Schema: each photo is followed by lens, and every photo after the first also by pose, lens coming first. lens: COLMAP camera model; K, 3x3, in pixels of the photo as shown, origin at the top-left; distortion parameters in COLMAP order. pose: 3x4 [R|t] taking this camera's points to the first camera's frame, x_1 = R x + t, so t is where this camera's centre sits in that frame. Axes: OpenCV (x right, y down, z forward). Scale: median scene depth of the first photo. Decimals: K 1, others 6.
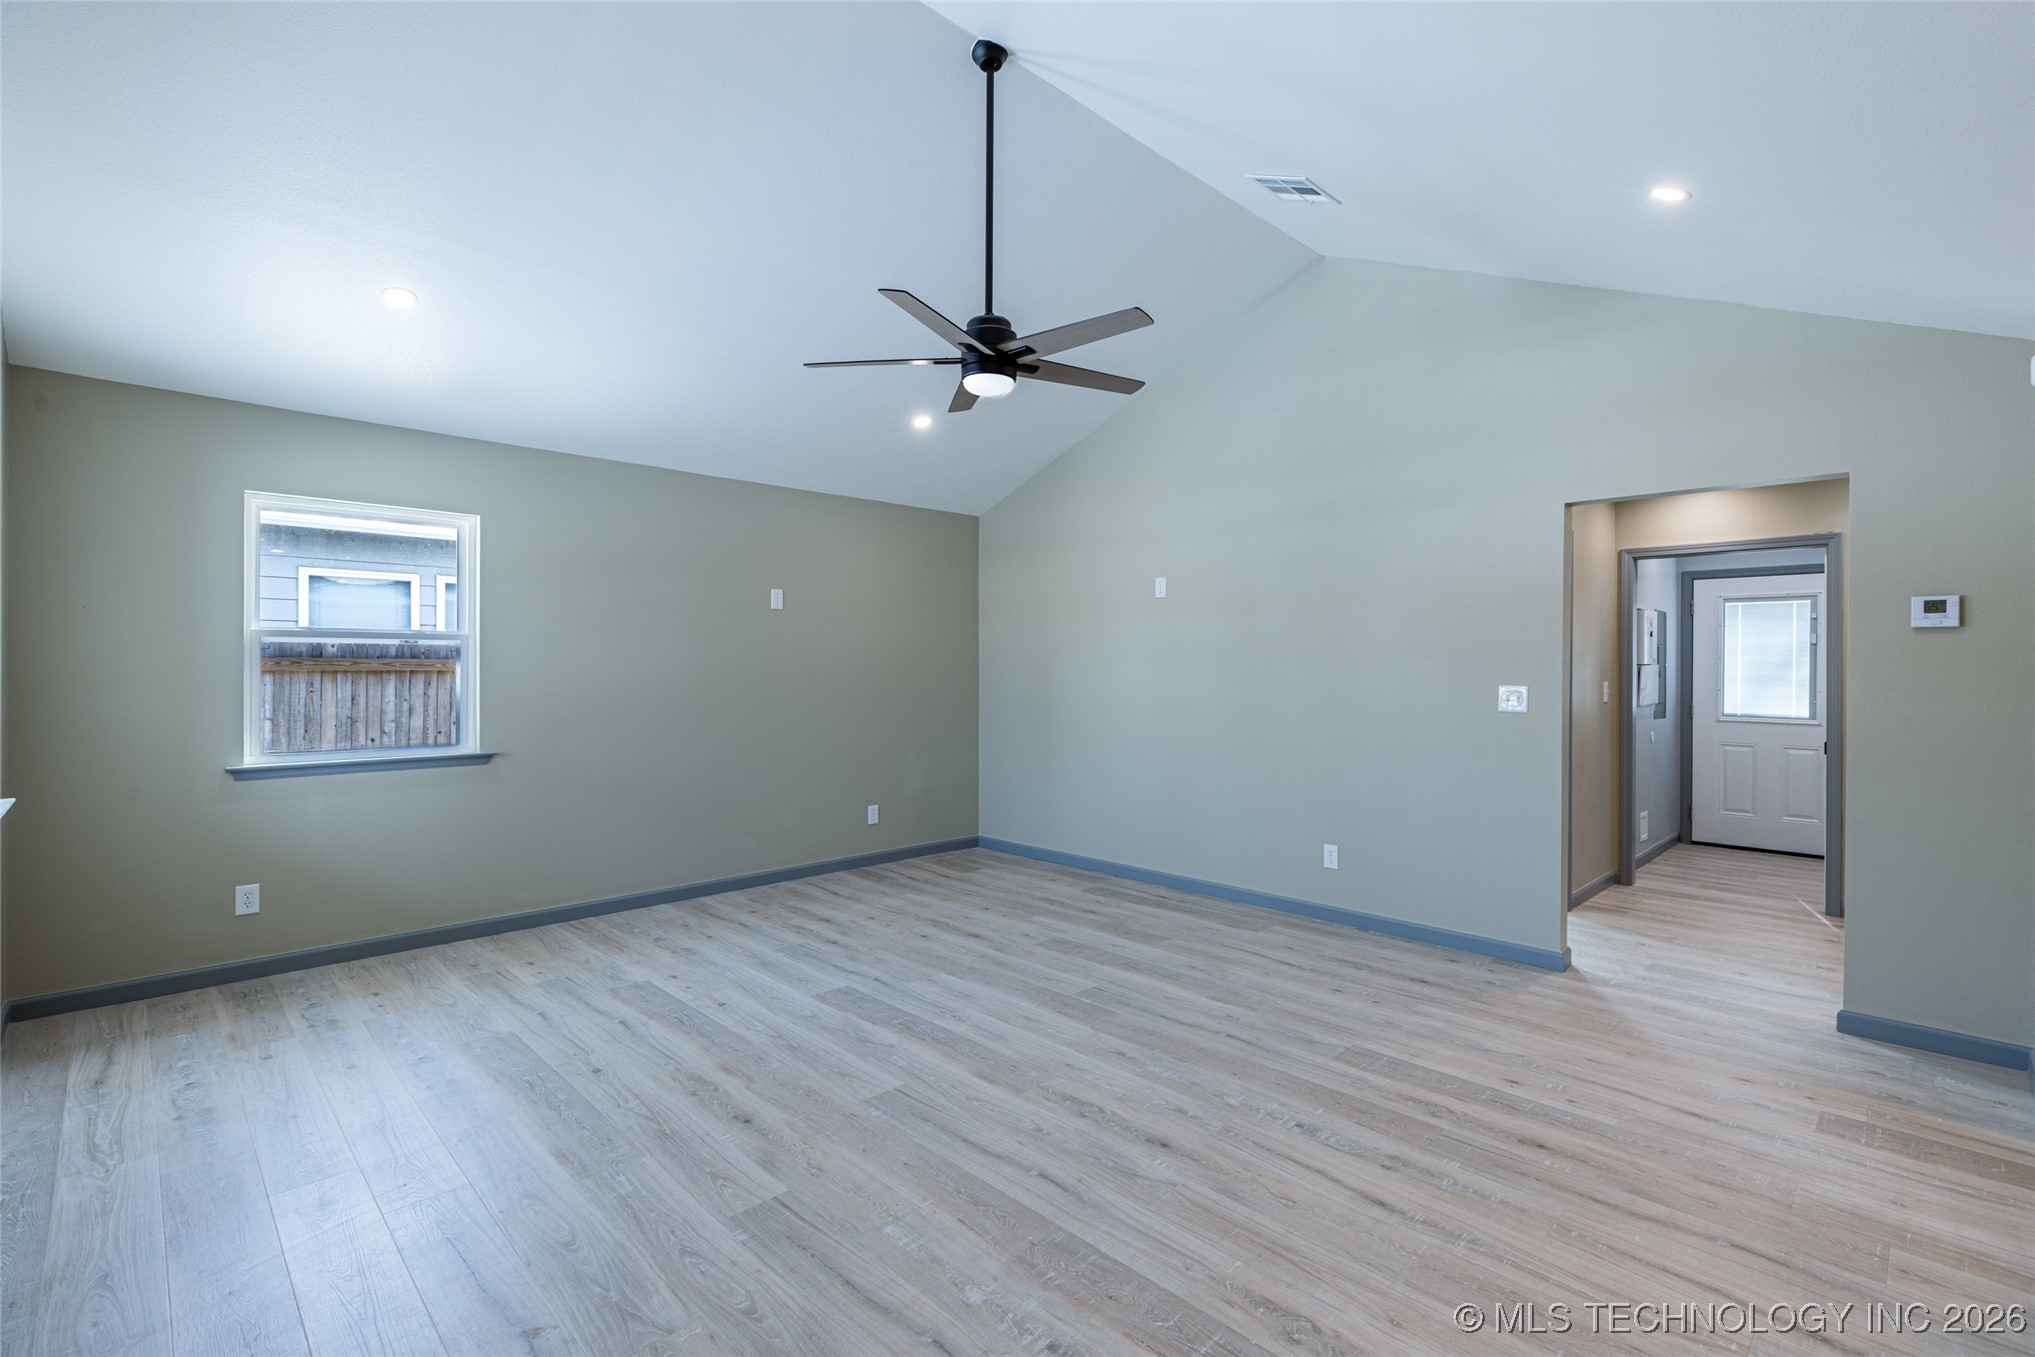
lens RADIAL K [[915.7, 0, 1020.1], [0, 915.7, 667.9], [0, 0, 1]] dist [0.003593, 0.000380]
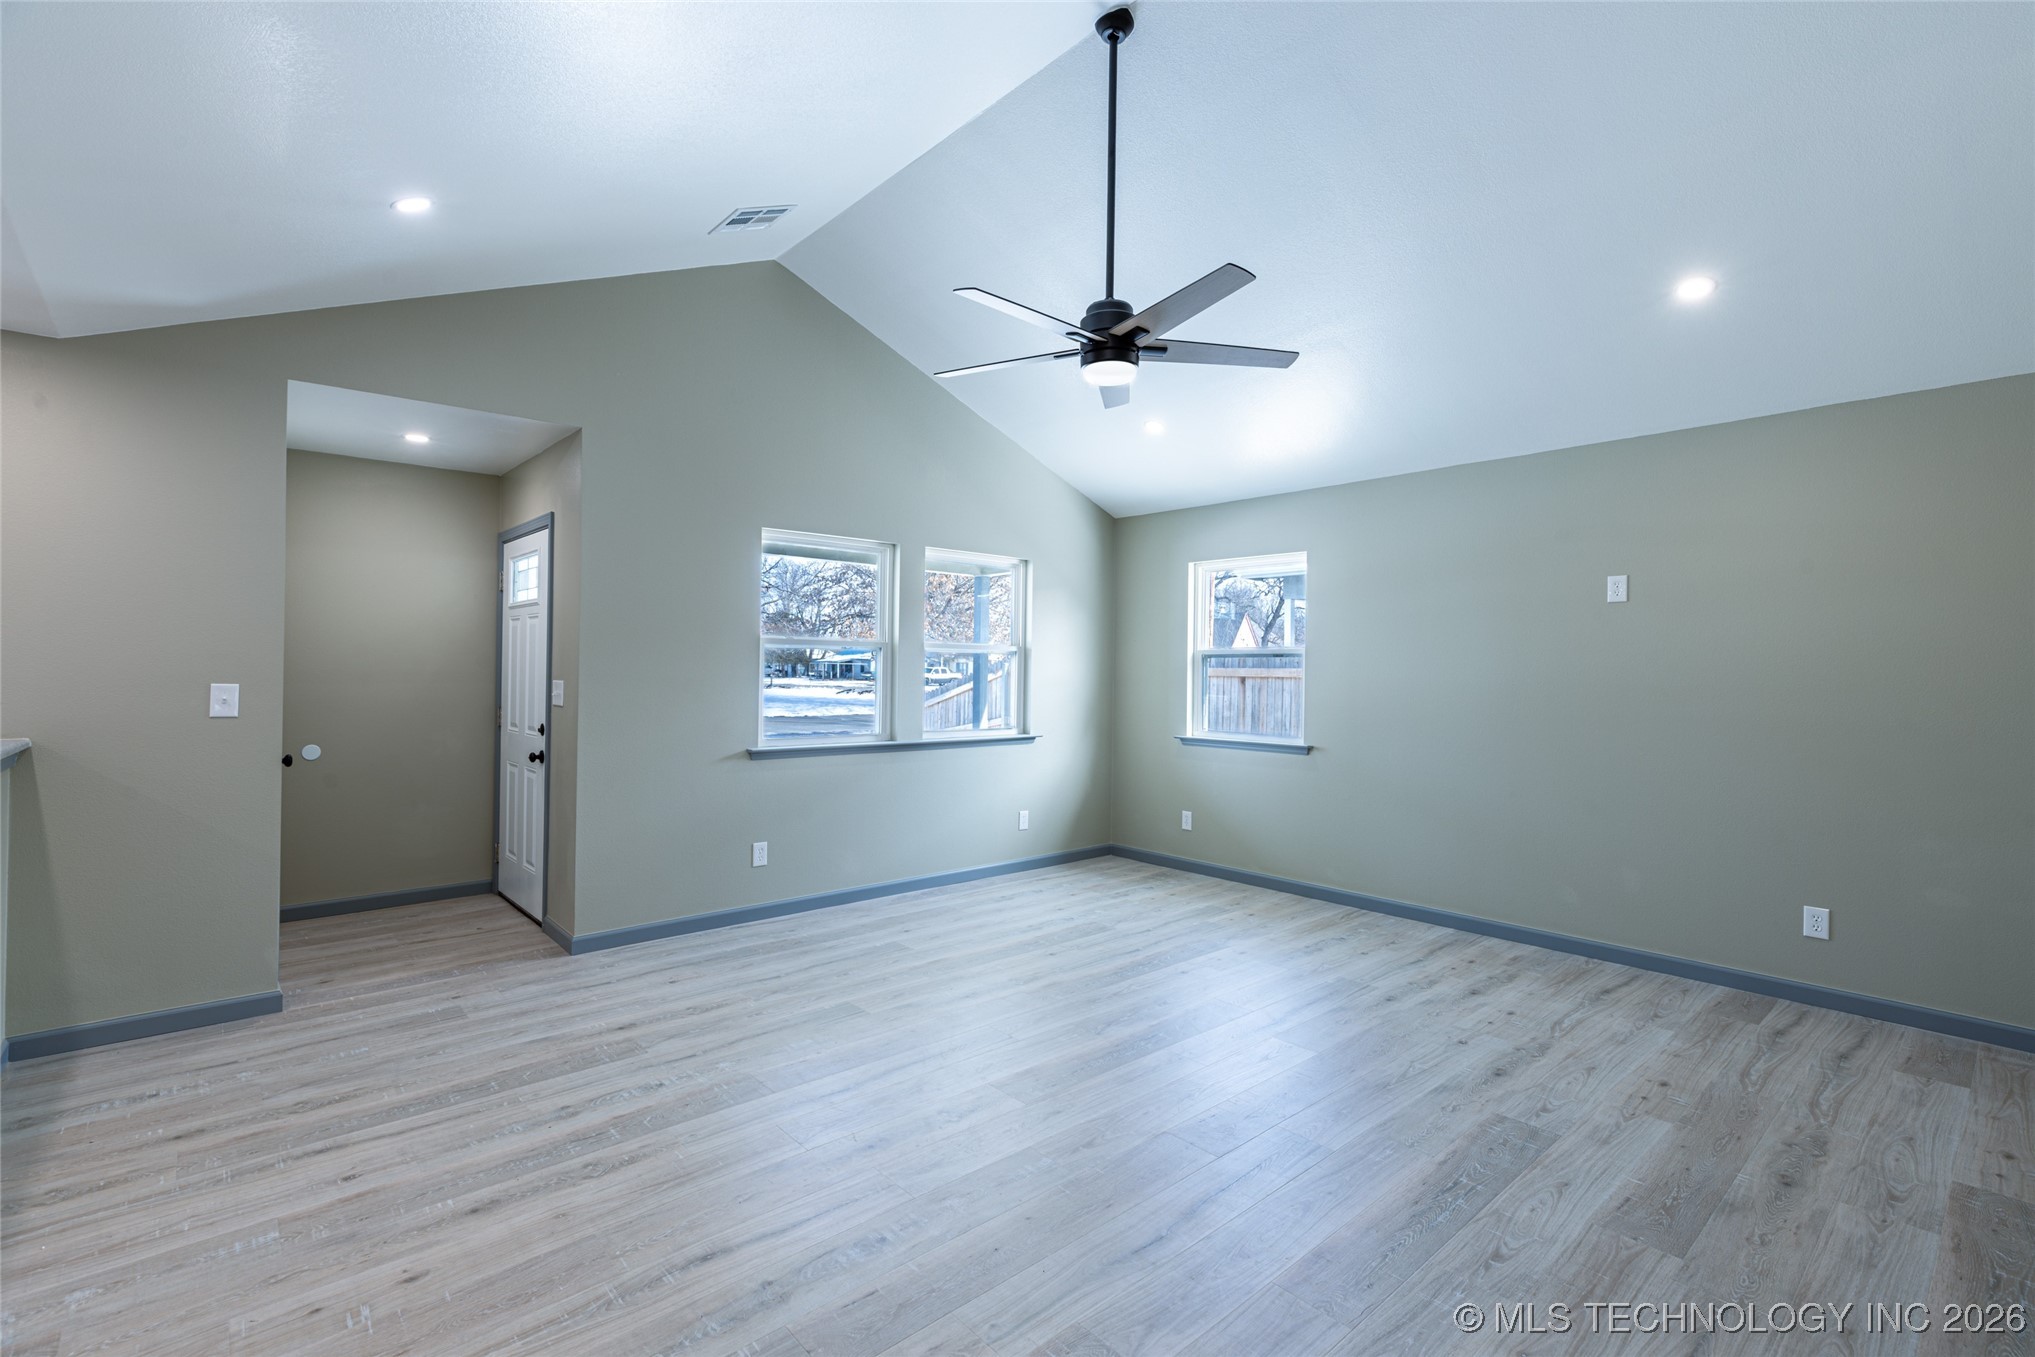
lens RADIAL K [[915.7, 0, 1020.1], [0, 915.7, 667.9], [0, 0, 1]] dist [0.003593, 0.000380]
pose [[-0.050806, -0.007141, -0.998683, 0.827200], [-0.012345, 0.999903, -0.006522, 0.002861], [0.998632, 0.011997, -0.050889, 0.867793]]
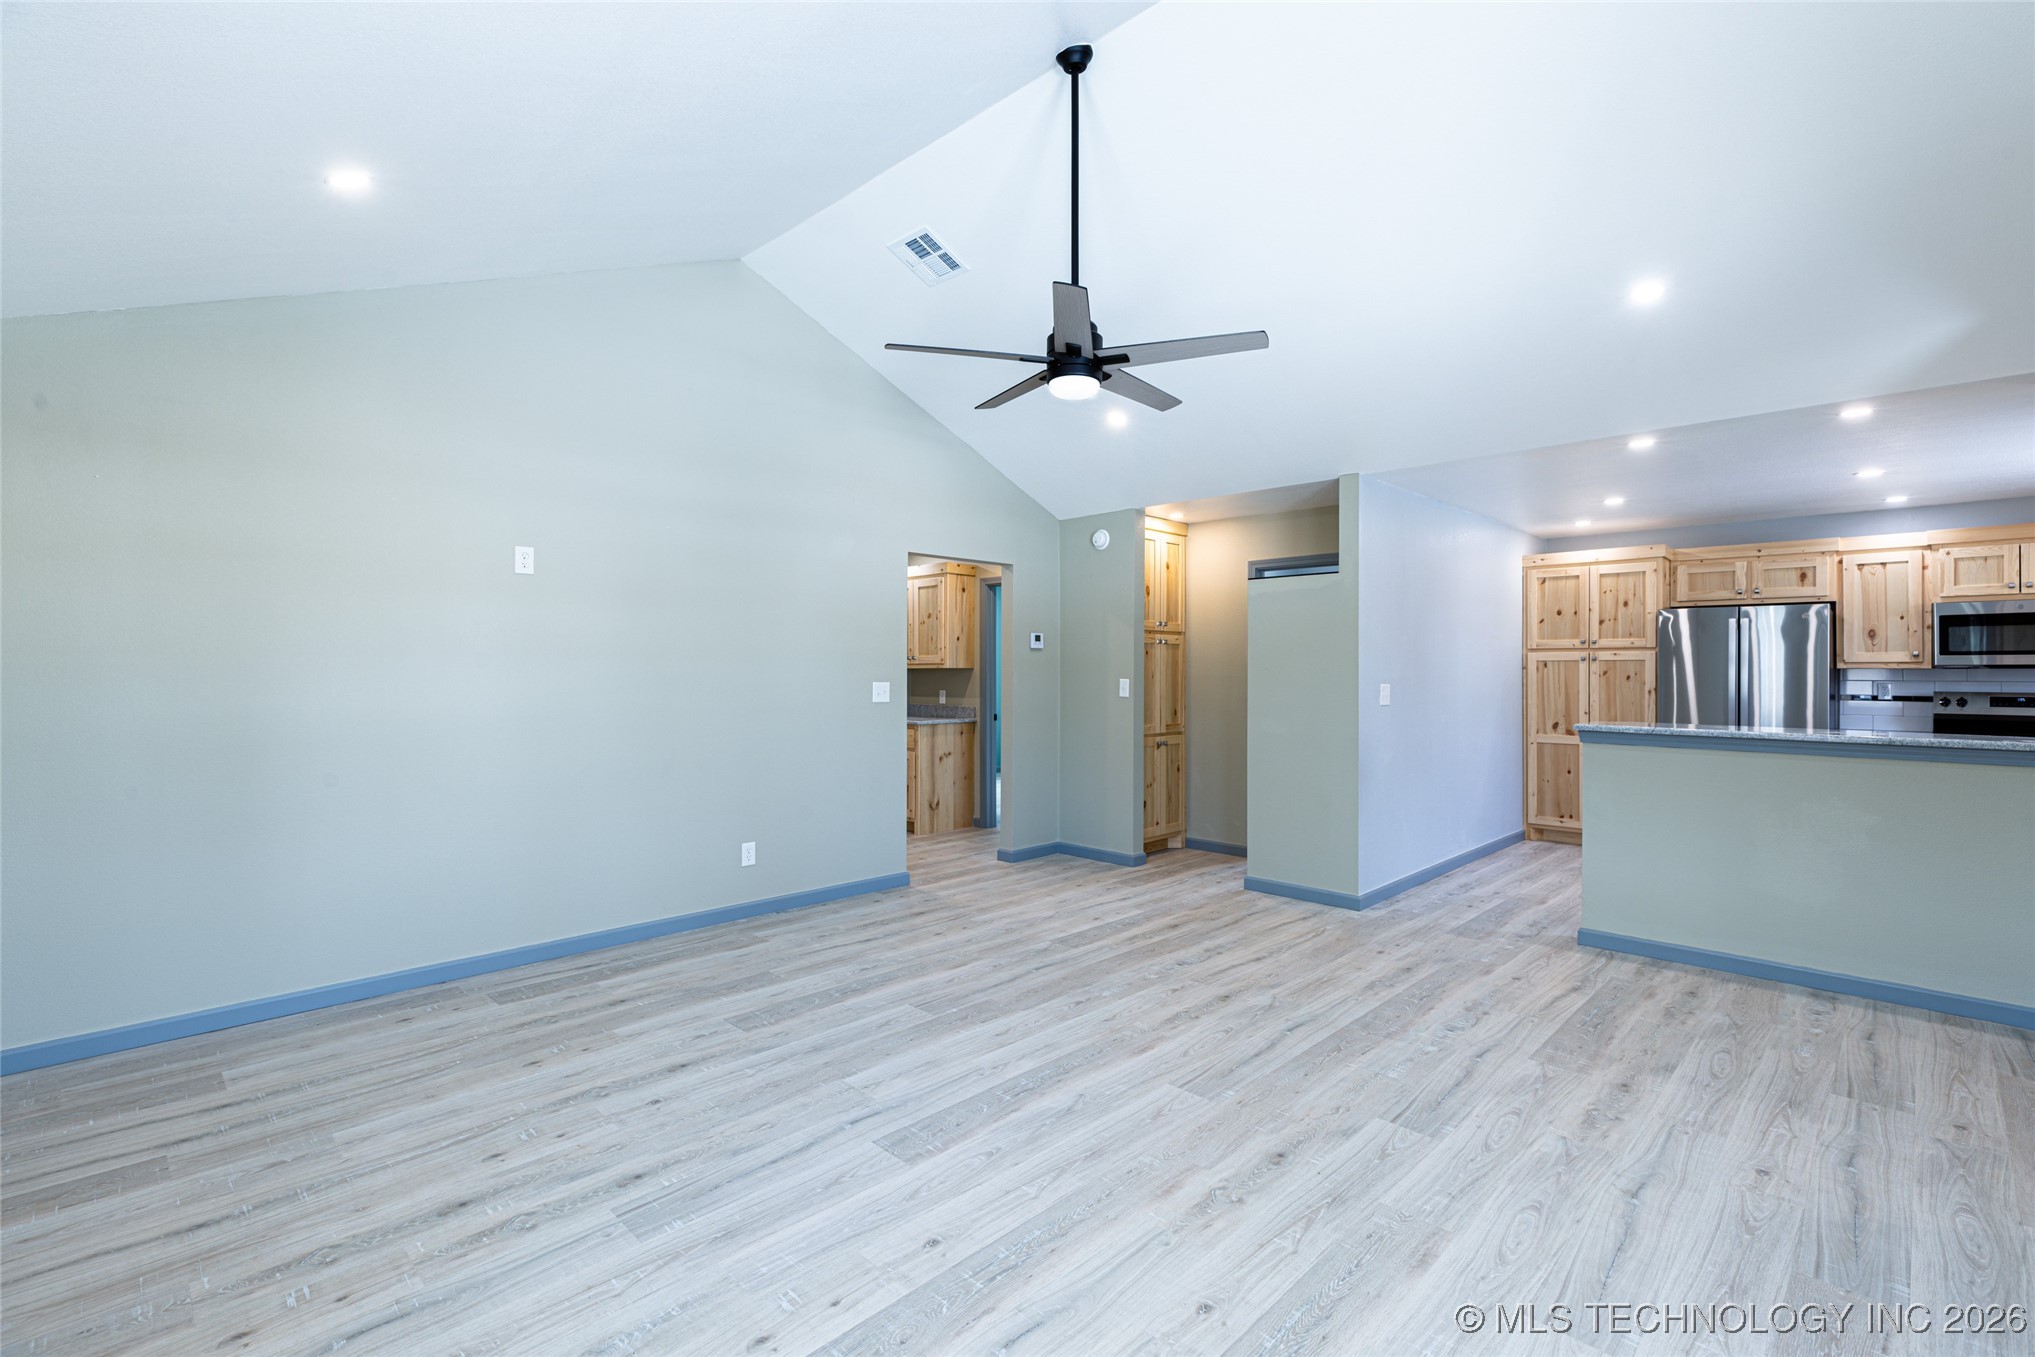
lens RADIAL K [[915.7, 0, 1020.1], [0, 915.7, 667.9], [0, 0, 1]] dist [0.003593, 0.000380]
pose [[-0.012674, -0.001728, 0.999918, -0.933420], [0.000034, 0.999999, 0.001728, -0.004334], [-0.999920, 0.000056, -0.012674, 0.969332]]
